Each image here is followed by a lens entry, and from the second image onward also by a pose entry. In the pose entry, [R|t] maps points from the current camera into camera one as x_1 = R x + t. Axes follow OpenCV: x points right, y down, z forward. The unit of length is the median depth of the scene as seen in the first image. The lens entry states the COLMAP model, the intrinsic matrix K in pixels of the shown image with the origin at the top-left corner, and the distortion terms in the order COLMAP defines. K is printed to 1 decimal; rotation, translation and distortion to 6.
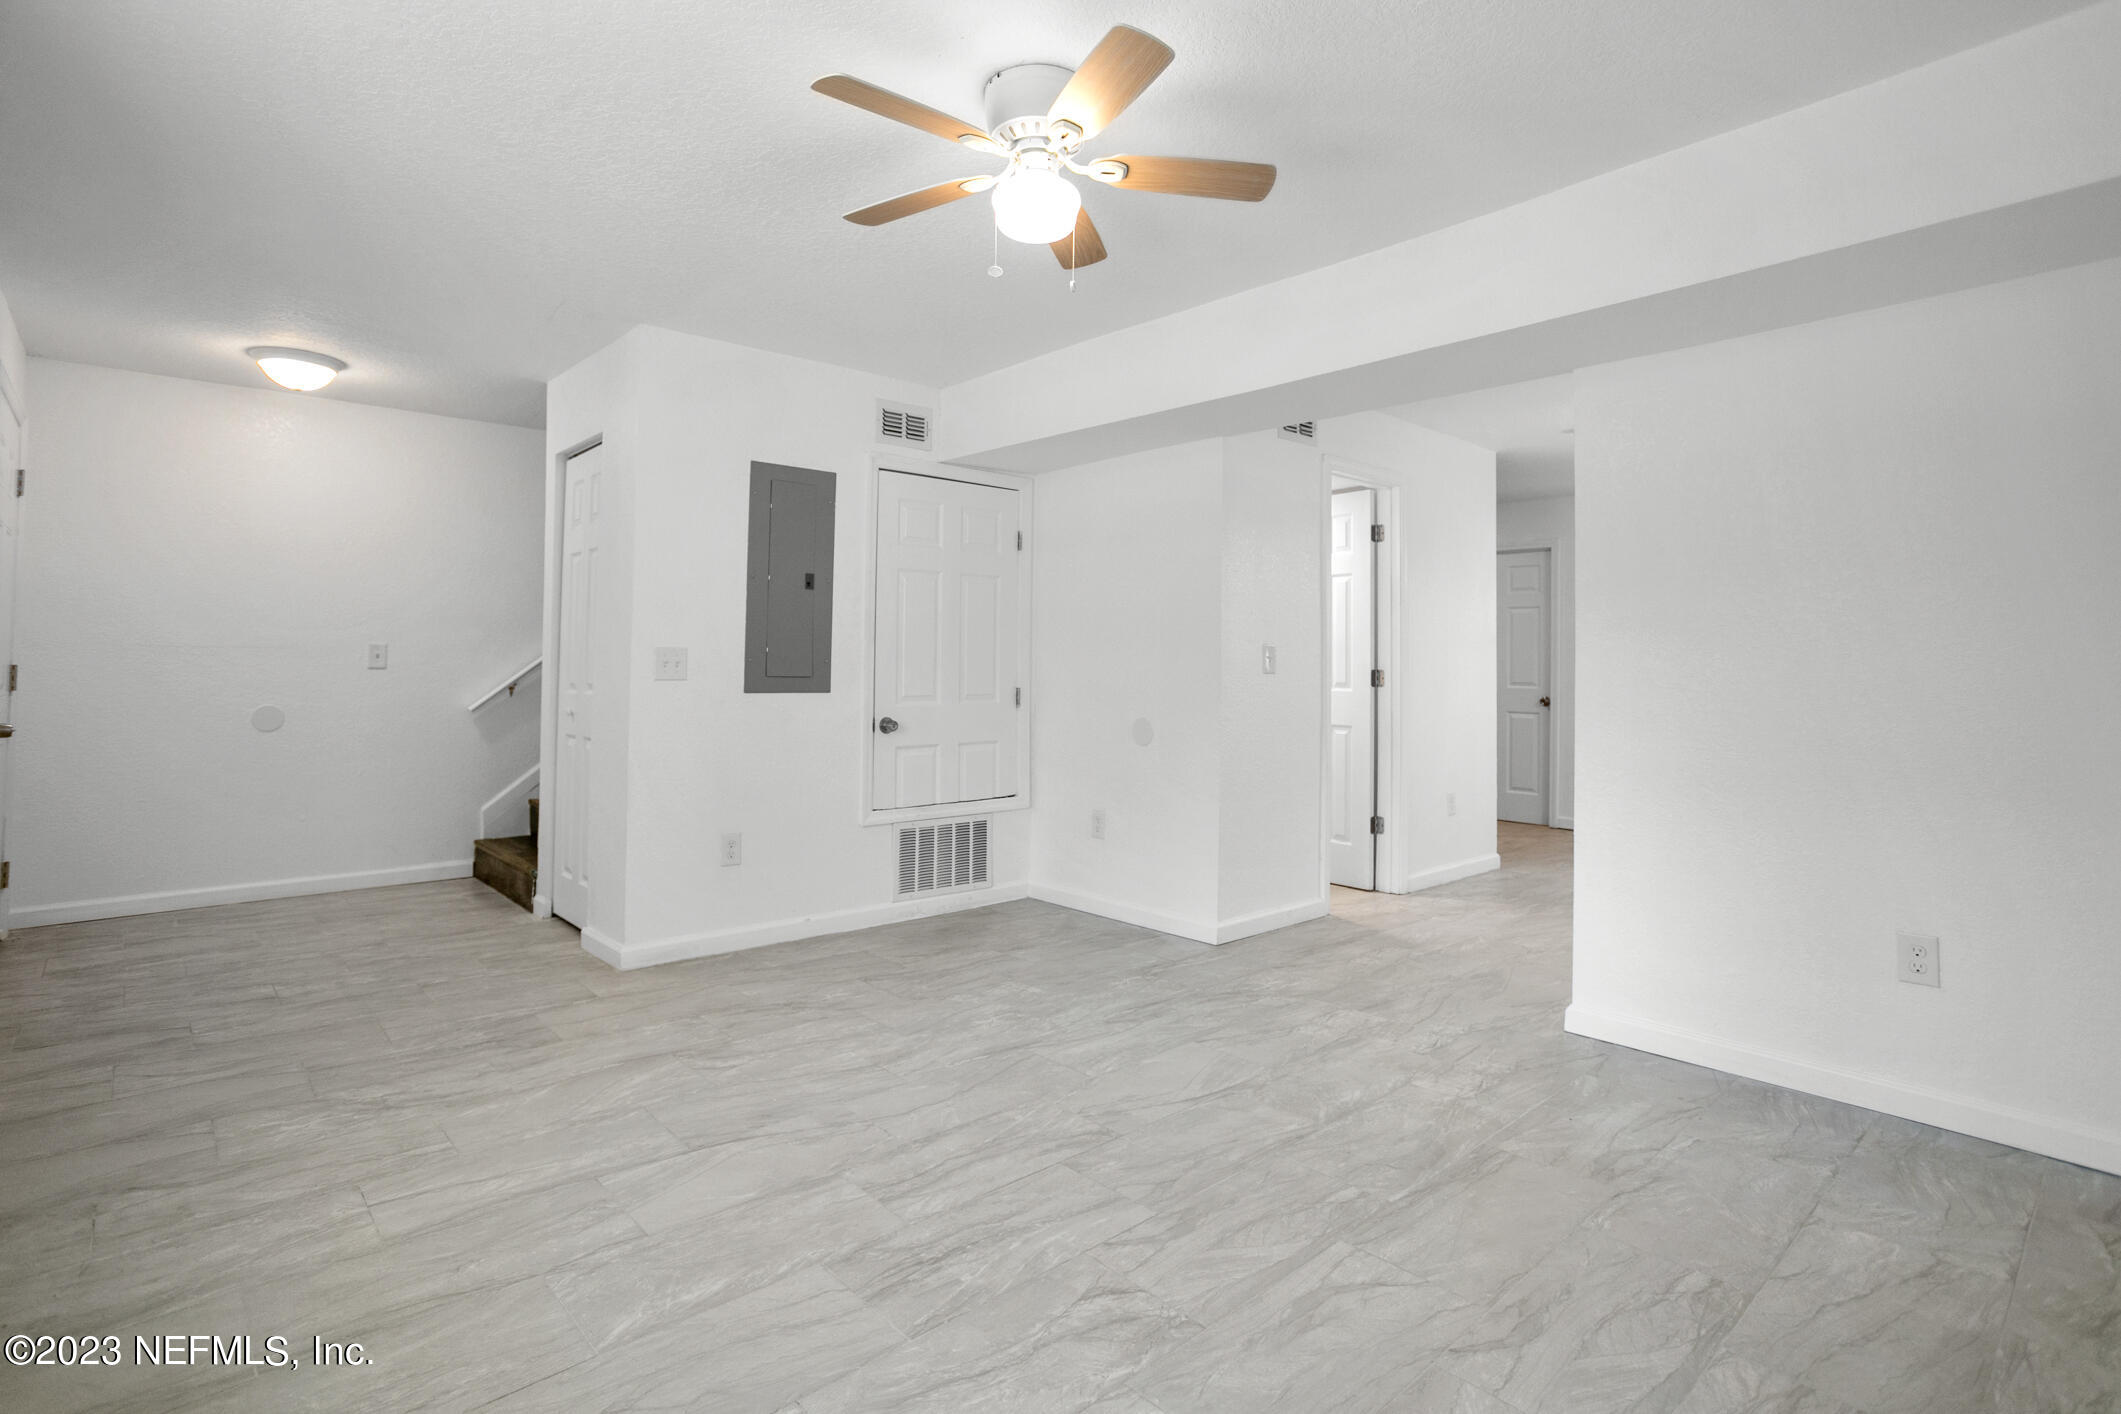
lens RADIAL K [[1043.3, 0, 1053.8], [0, 1043.3, 710.5], [0, 0, 1]] dist [-0.052845, 0.029319]
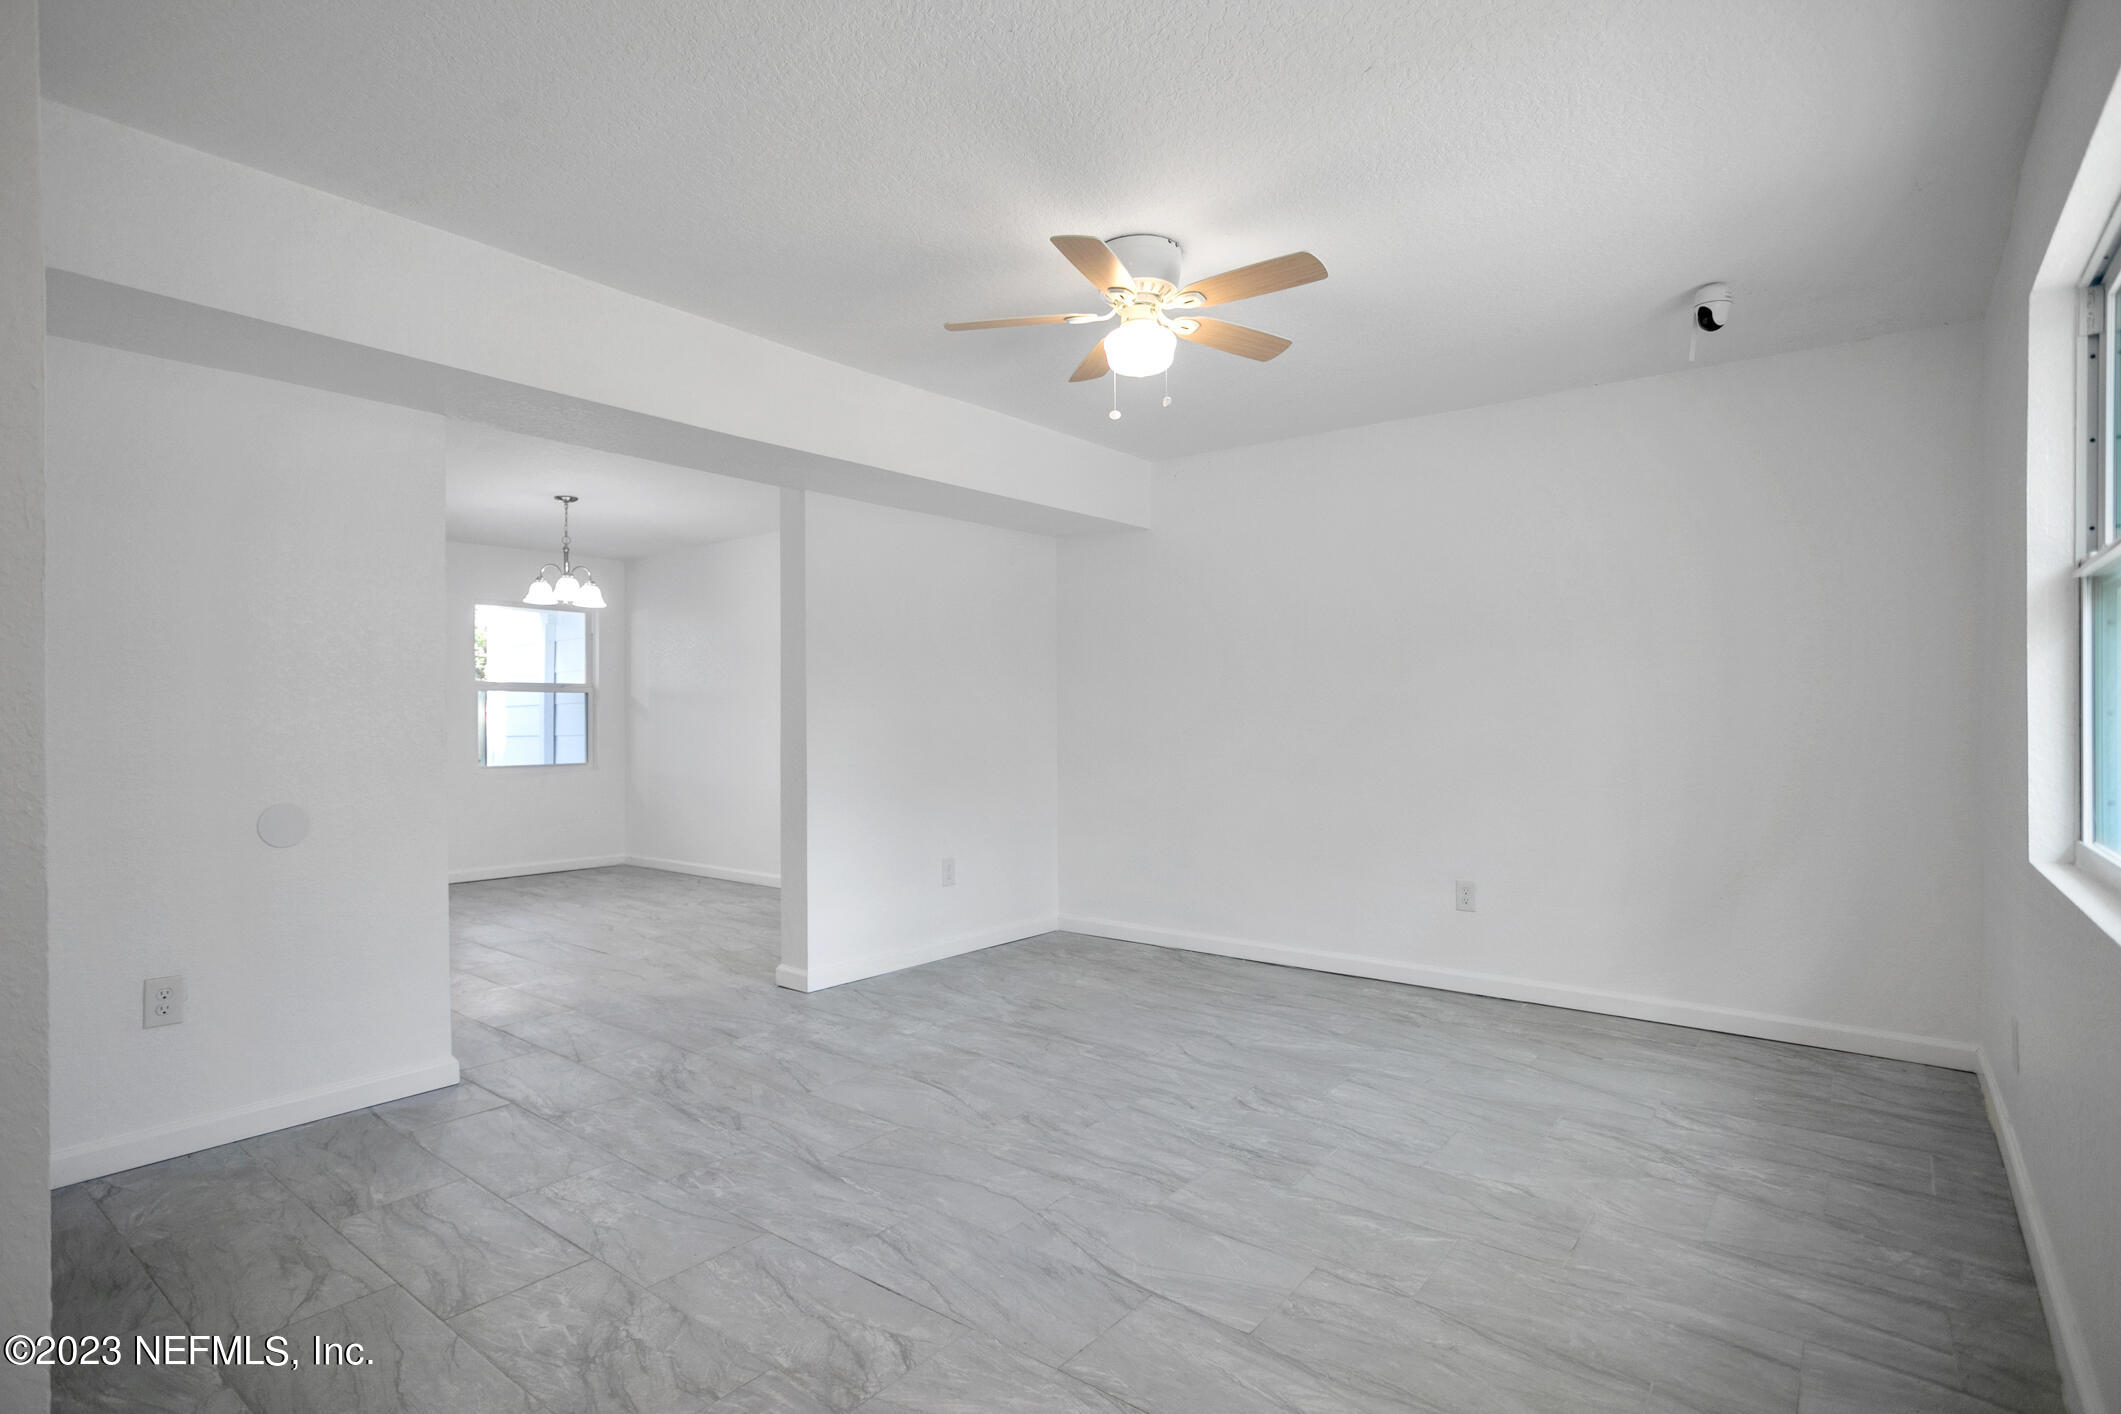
lens RADIAL K [[1043.3, 0, 1053.8], [0, 1043.3, 710.5], [0, 0, 1]] dist [-0.052845, 0.029319]
pose [[-0.165068, -0.001354, 0.986281, -1.154017], [0.042898, 0.999043, 0.008551, -0.066569], [-0.985349, 0.043721, -0.164852, 1.173656]]
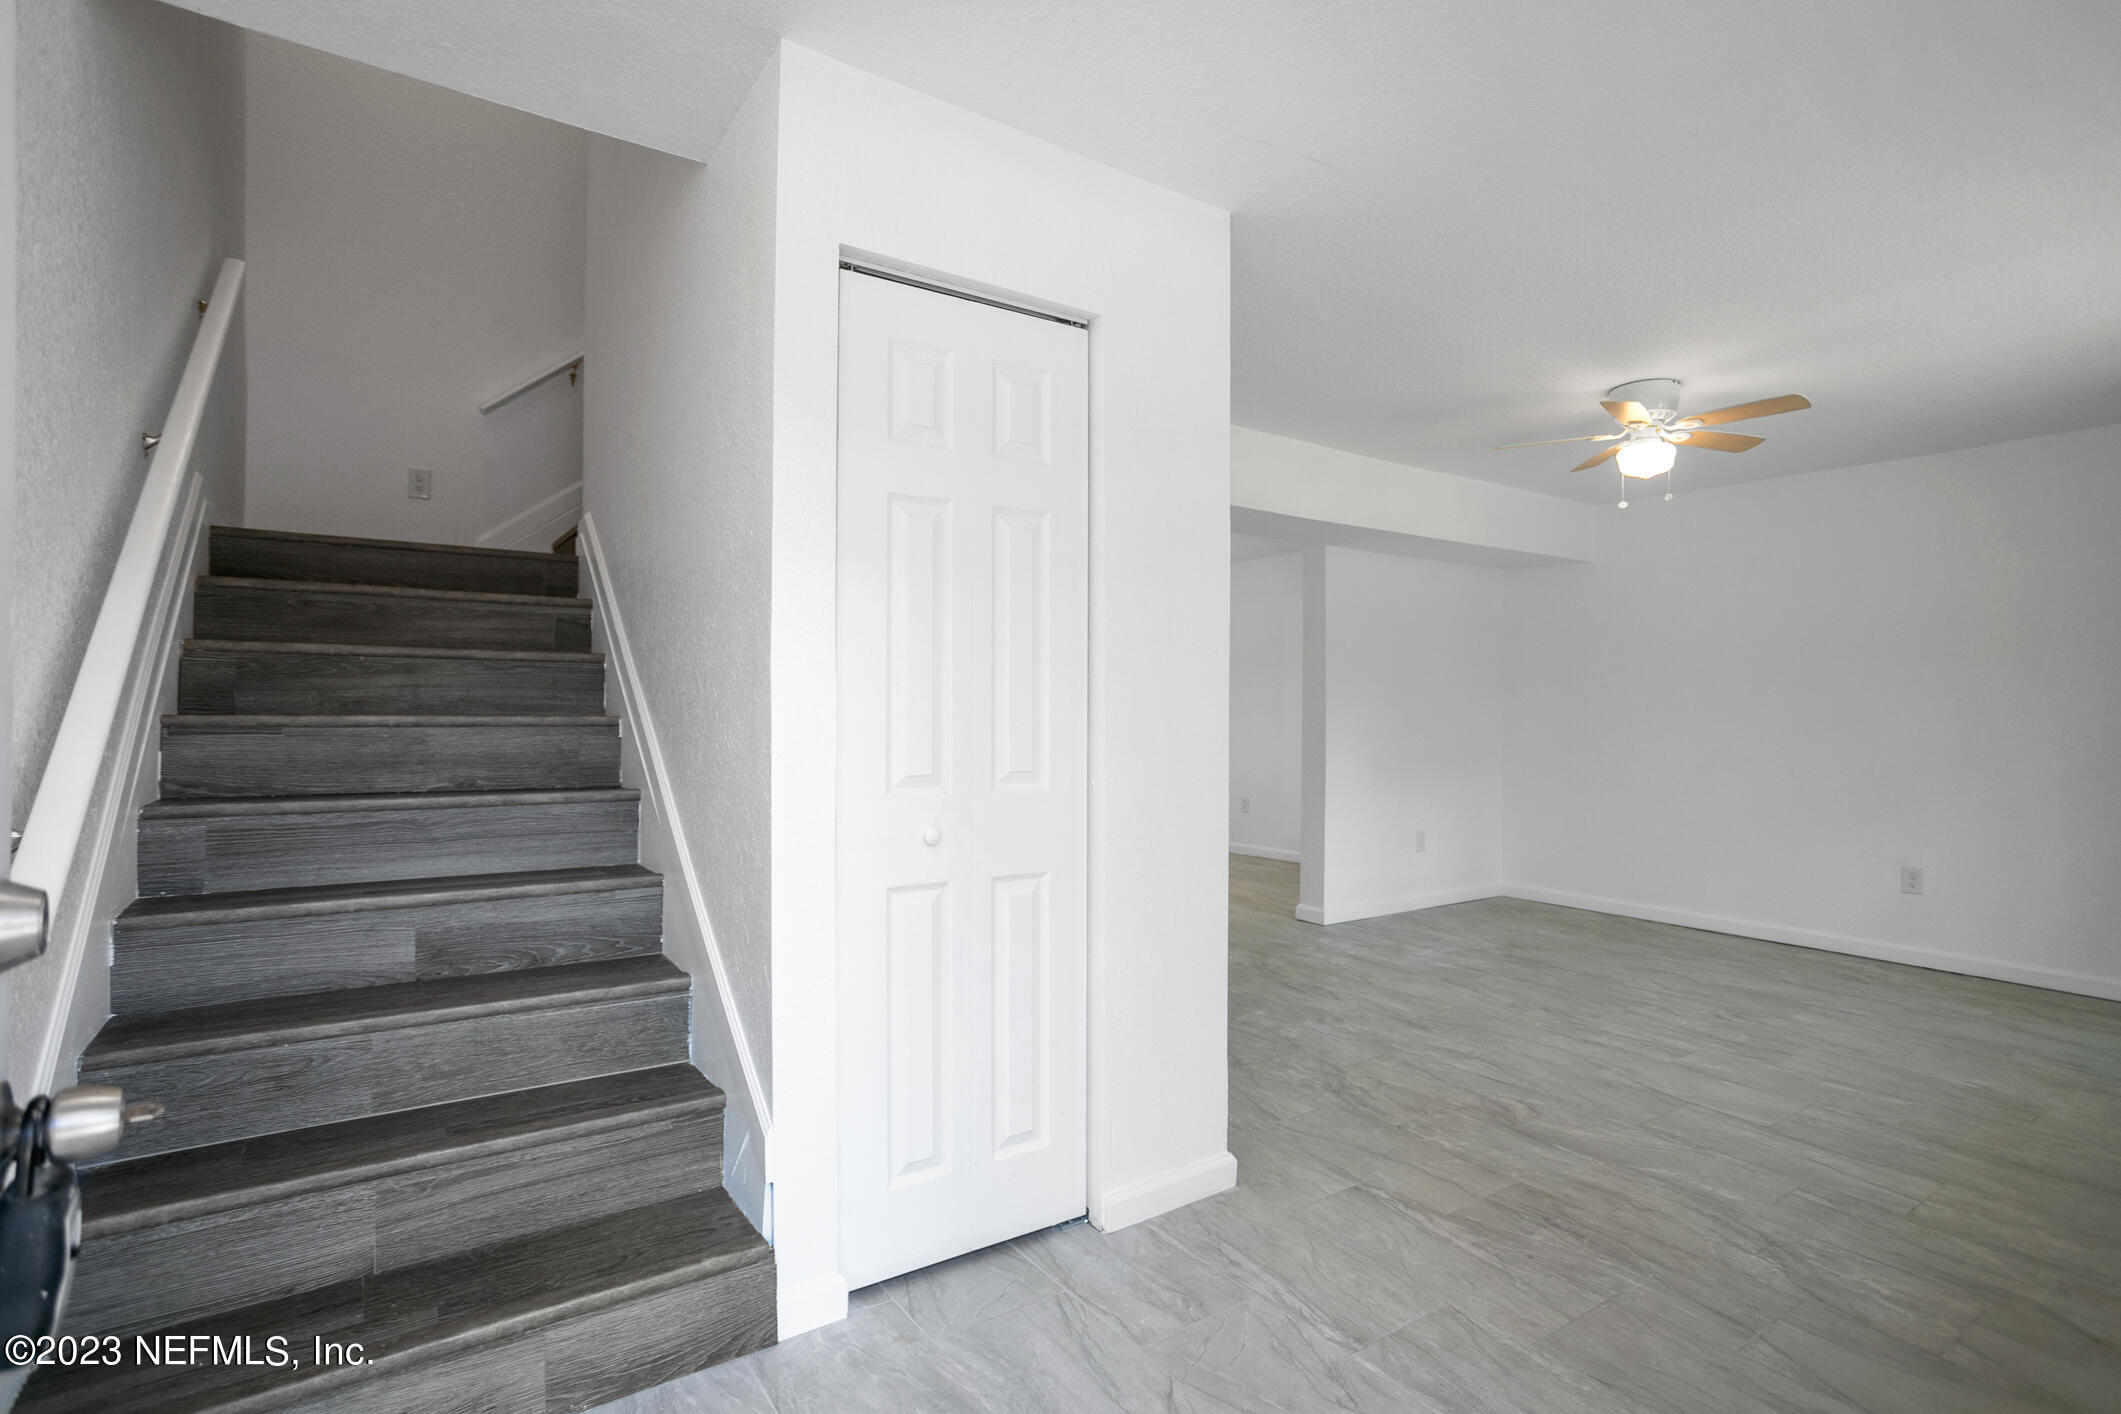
lens RADIAL K [[1009.2, 0, 1060.5], [0, 1009.2, 707.0], [0, 0, 1]] dist [-0.041107, 0.020051]
pose [[0.147017, -0.004582, 0.989123, -1.679470], [0.039796, 0.999207, -0.001286, -0.104155], [-0.988333, 0.039552, 0.147082, 1.549597]]
